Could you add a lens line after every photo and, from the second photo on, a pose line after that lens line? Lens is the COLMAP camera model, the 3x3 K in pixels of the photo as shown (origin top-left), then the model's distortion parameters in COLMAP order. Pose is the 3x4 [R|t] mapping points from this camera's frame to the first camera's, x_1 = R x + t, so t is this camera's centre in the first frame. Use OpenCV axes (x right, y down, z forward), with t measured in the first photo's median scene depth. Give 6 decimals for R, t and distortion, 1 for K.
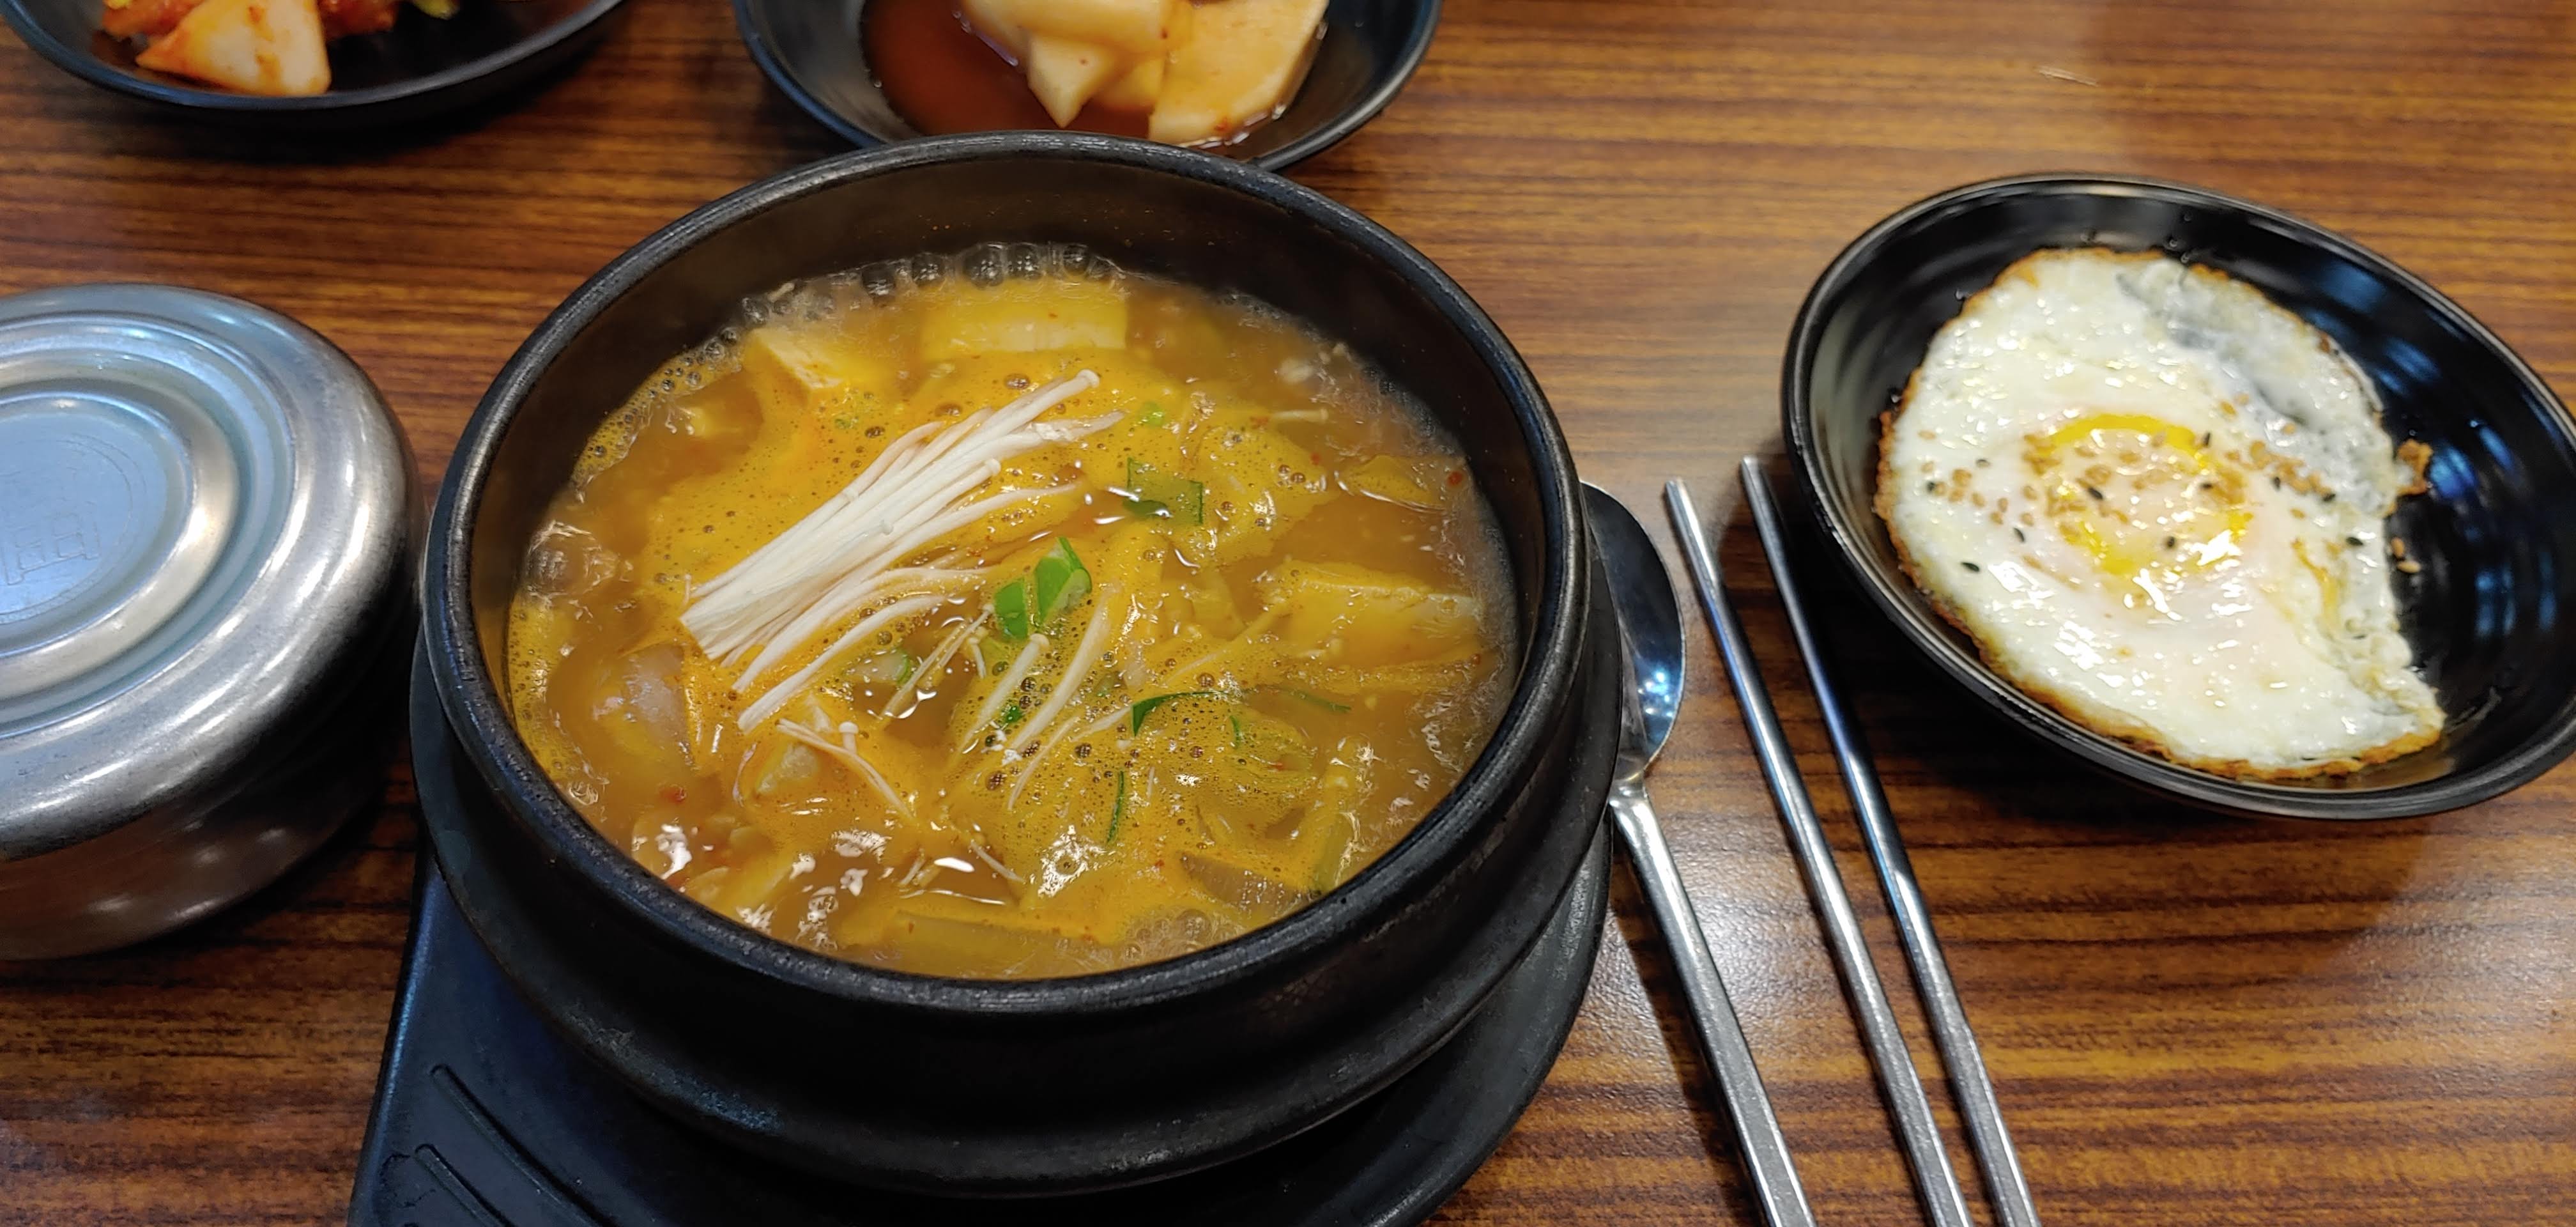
lens RADIAL K [[2117.0, 0, 1188.3], [0, 2117.0, 610.3], [0, 0, 1]] dist [-0.030190, -0.014929]
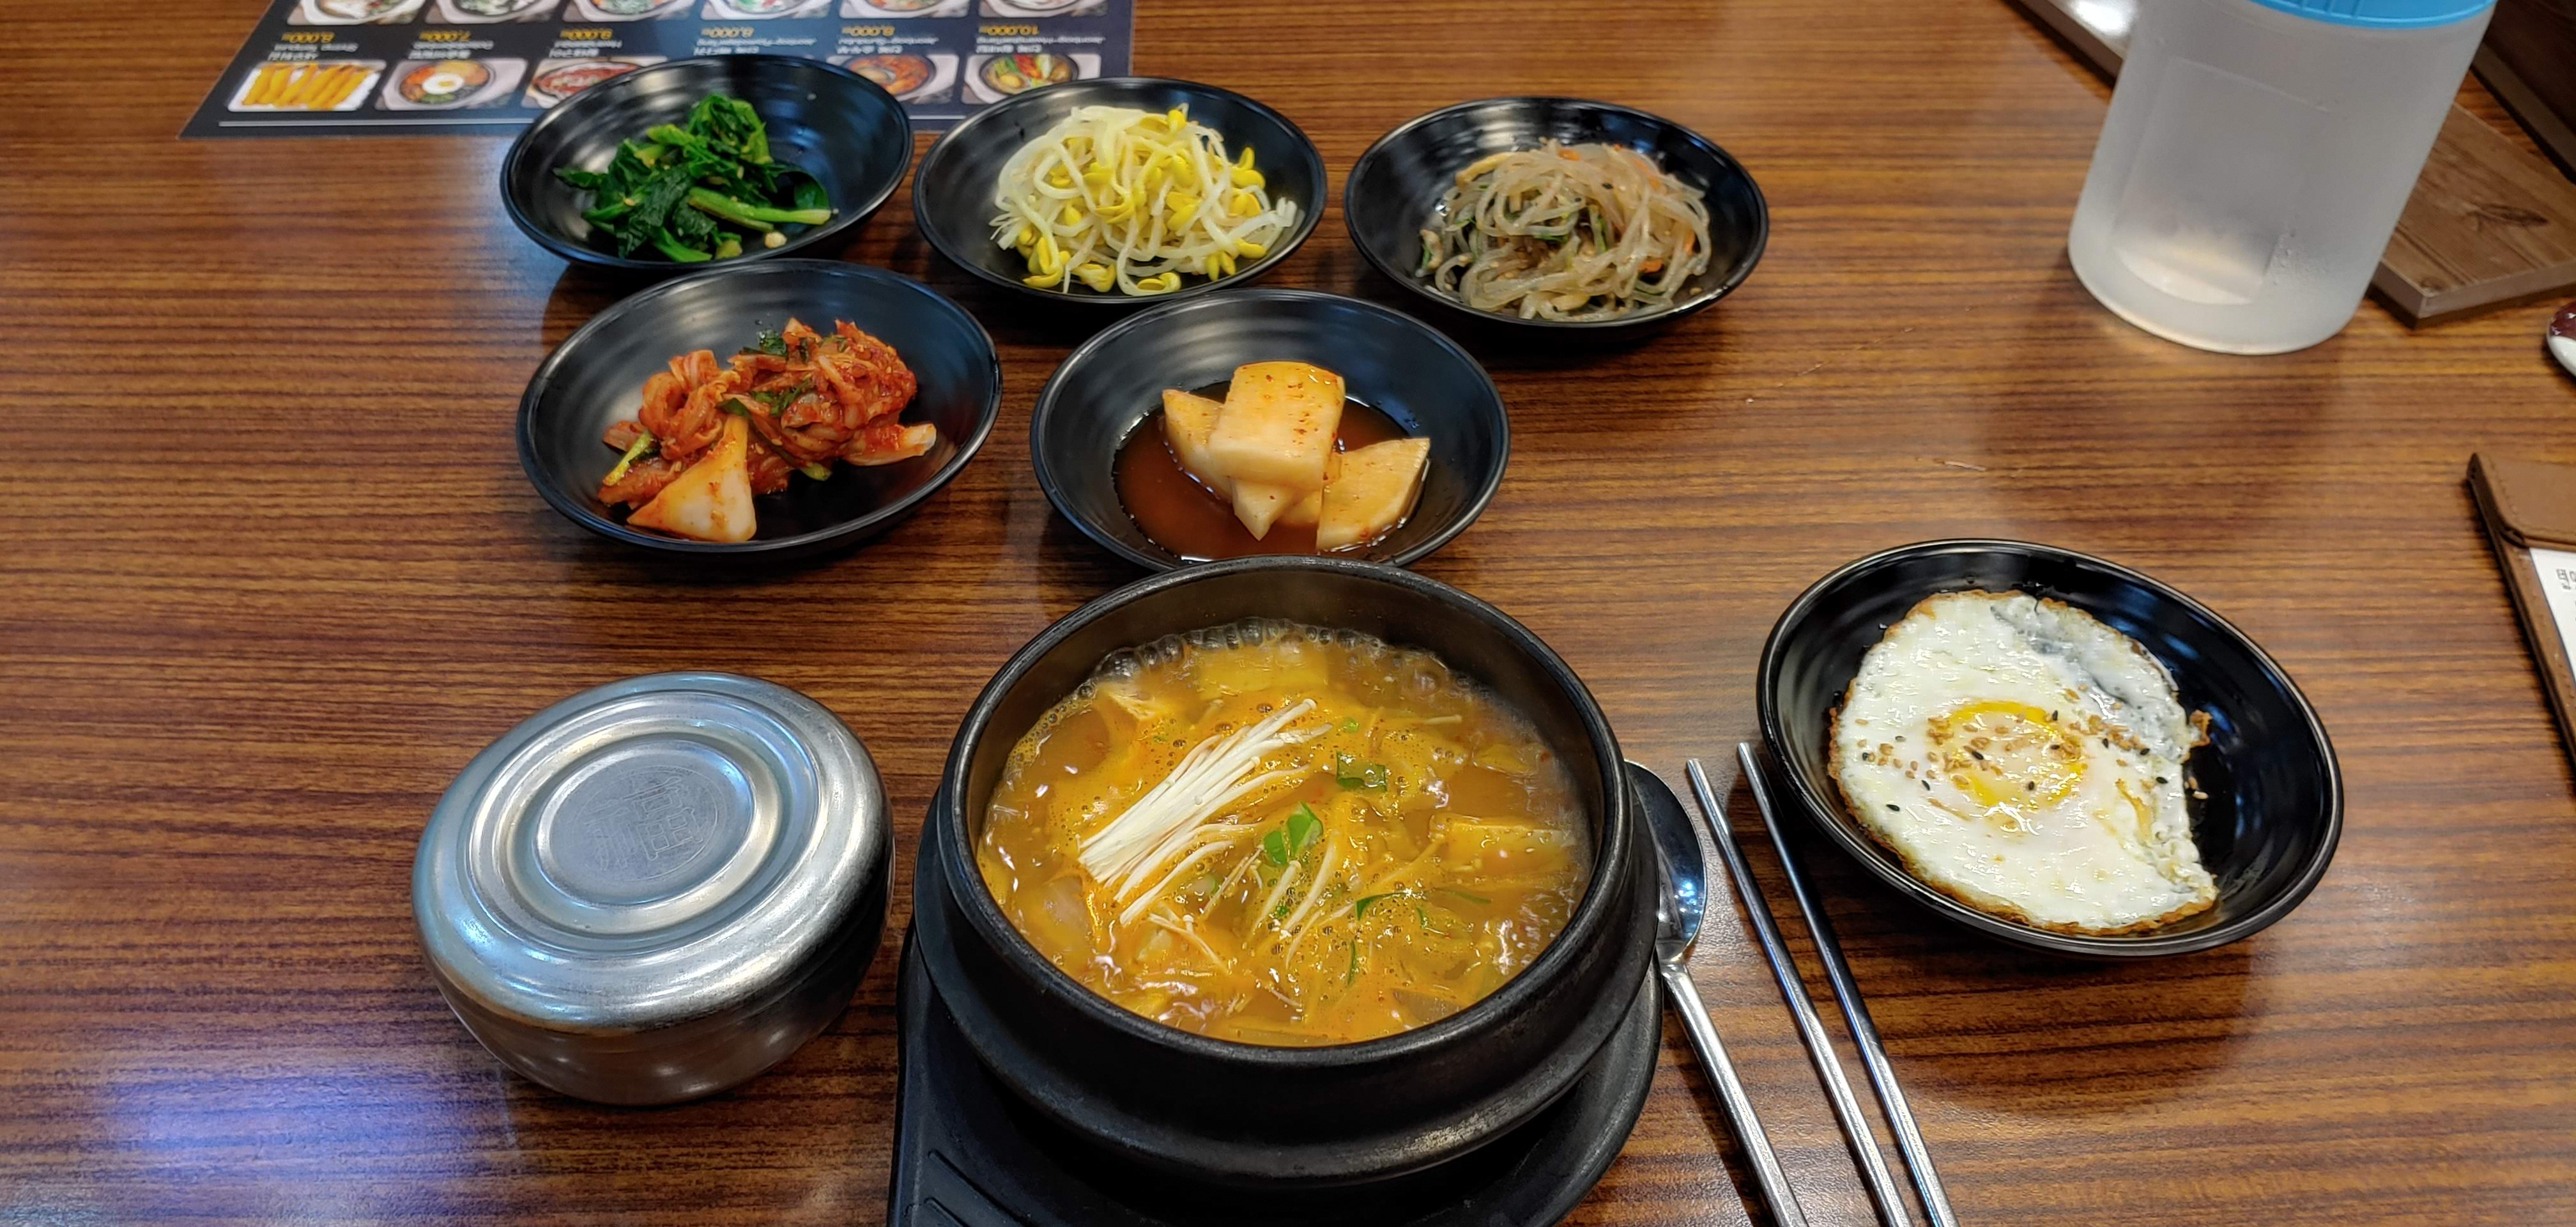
lens RADIAL K [[2071.5, 0, 1288.0], [0, 2071.5, 613.5], [0, 0, 1]] dist [0.061764, -0.358195]
pose [[0.998939, -0.042701, 0.017262, -0.070277], [0.044956, 0.985462, -0.163837, 0.062172], [-0.010015, 0.164439, 0.986336, -0.438511]]
